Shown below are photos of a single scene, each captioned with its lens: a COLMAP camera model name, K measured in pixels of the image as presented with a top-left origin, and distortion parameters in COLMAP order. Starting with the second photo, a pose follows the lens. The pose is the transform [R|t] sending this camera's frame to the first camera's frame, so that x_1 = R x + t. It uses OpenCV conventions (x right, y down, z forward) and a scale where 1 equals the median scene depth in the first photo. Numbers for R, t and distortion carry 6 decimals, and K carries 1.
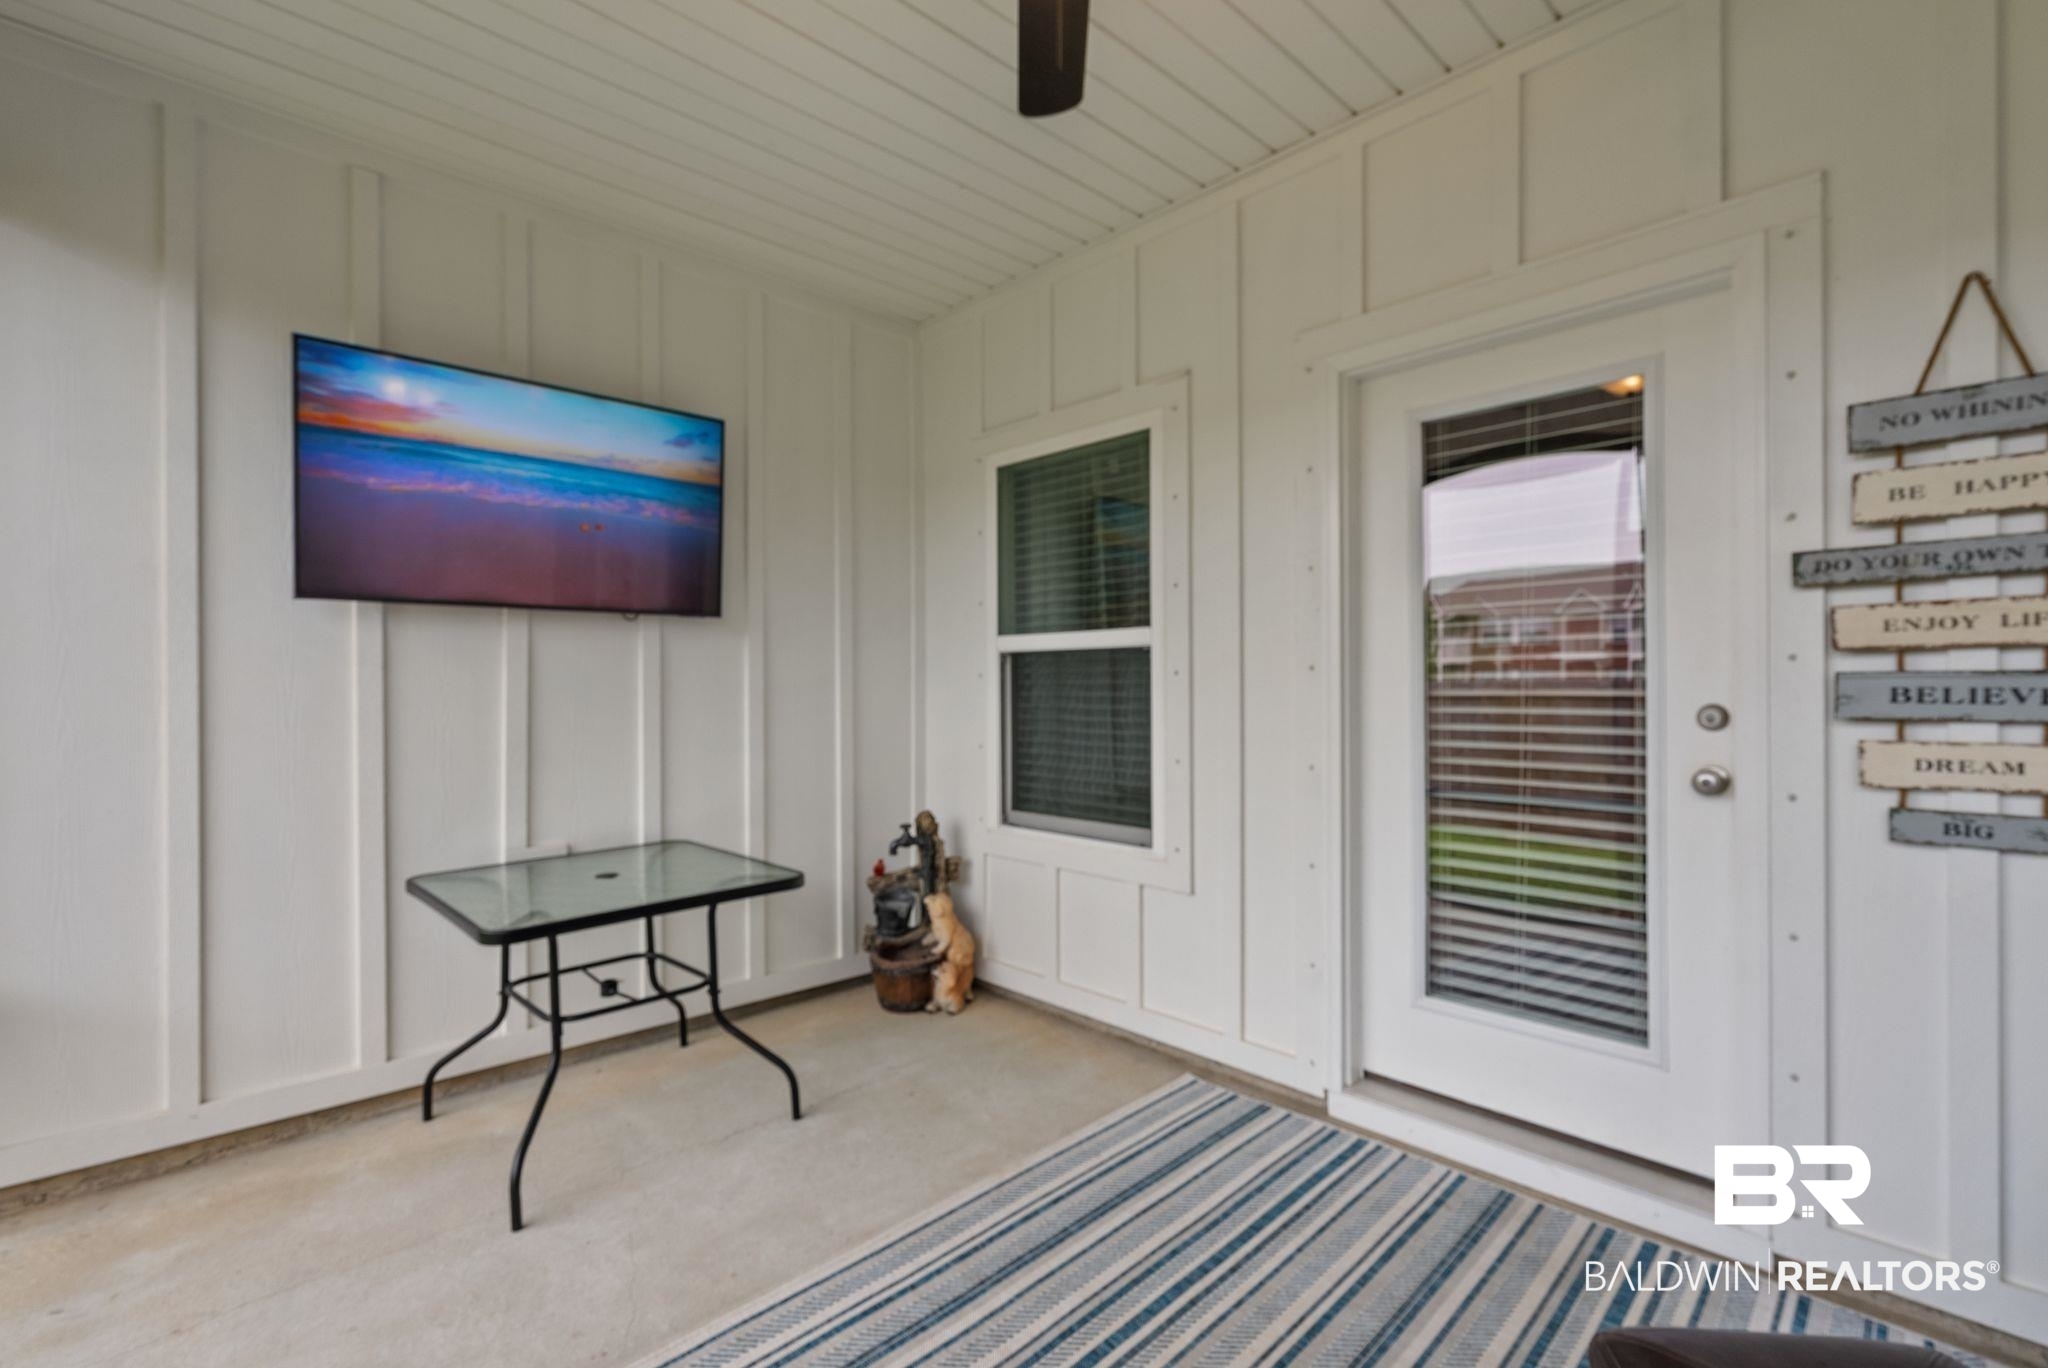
lens RADIAL K [[940.0, 0, 1014.8], [0, 940.0, 687.8], [0, 0, 1]] dist [-0.011200, 0.004719]
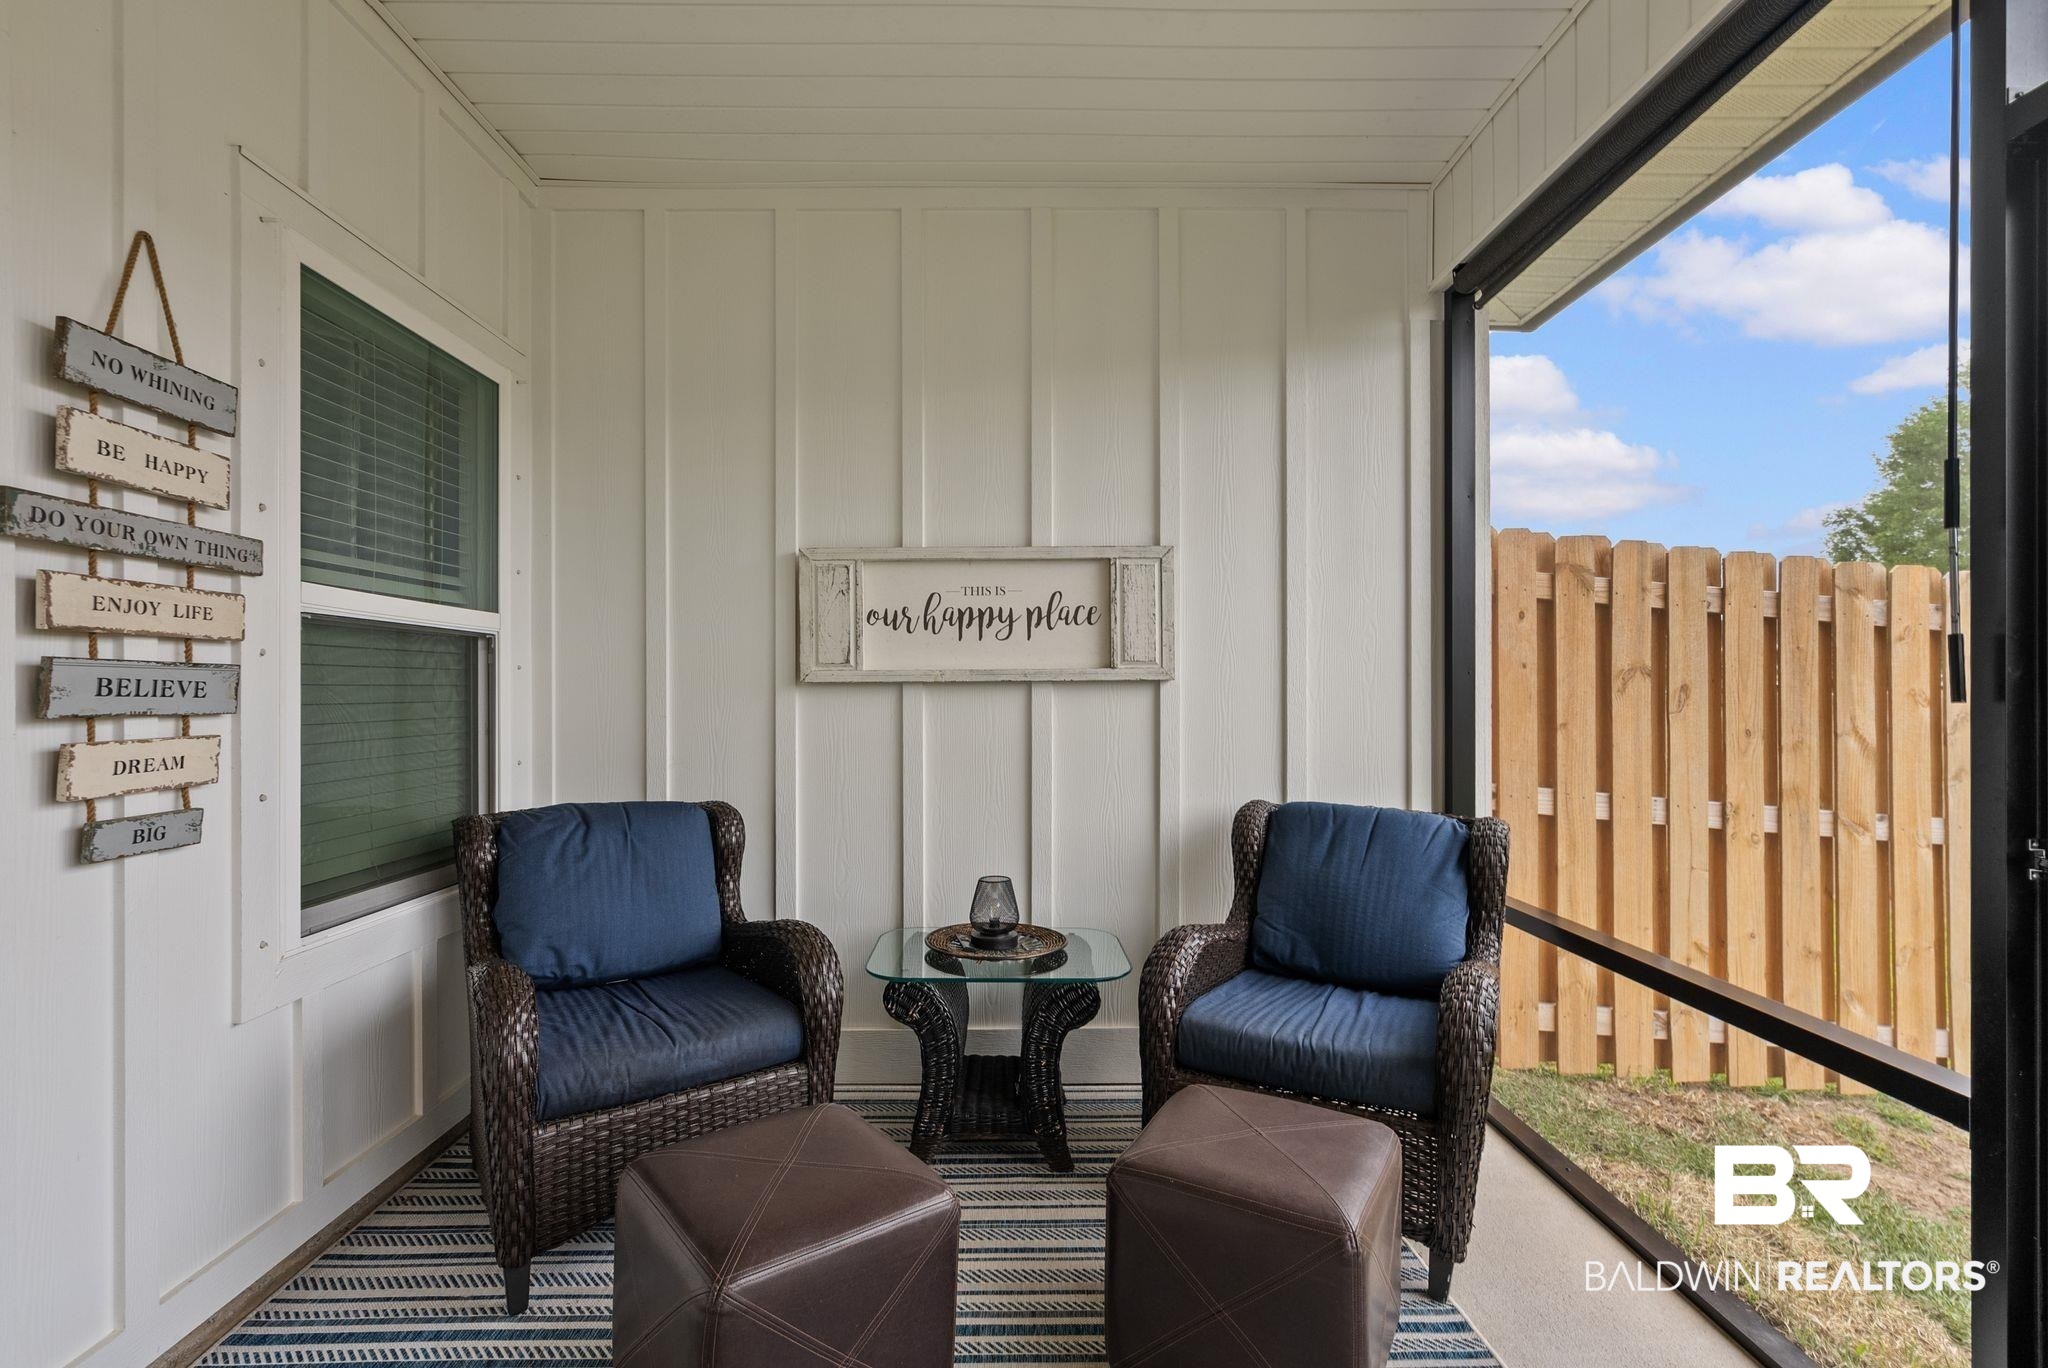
lens RADIAL K [[940.0, 0, 1012.4], [0, 940.0, 695.9], [0, 0, 1]] dist [-0.011200, 0.004719]
pose [[-0.754669, 0.011984, 0.655997, -0.211314], [0.012668, 0.999913, -0.003694, 0.027981], [-0.655984, 0.005522, -0.754755, 1.053625]]
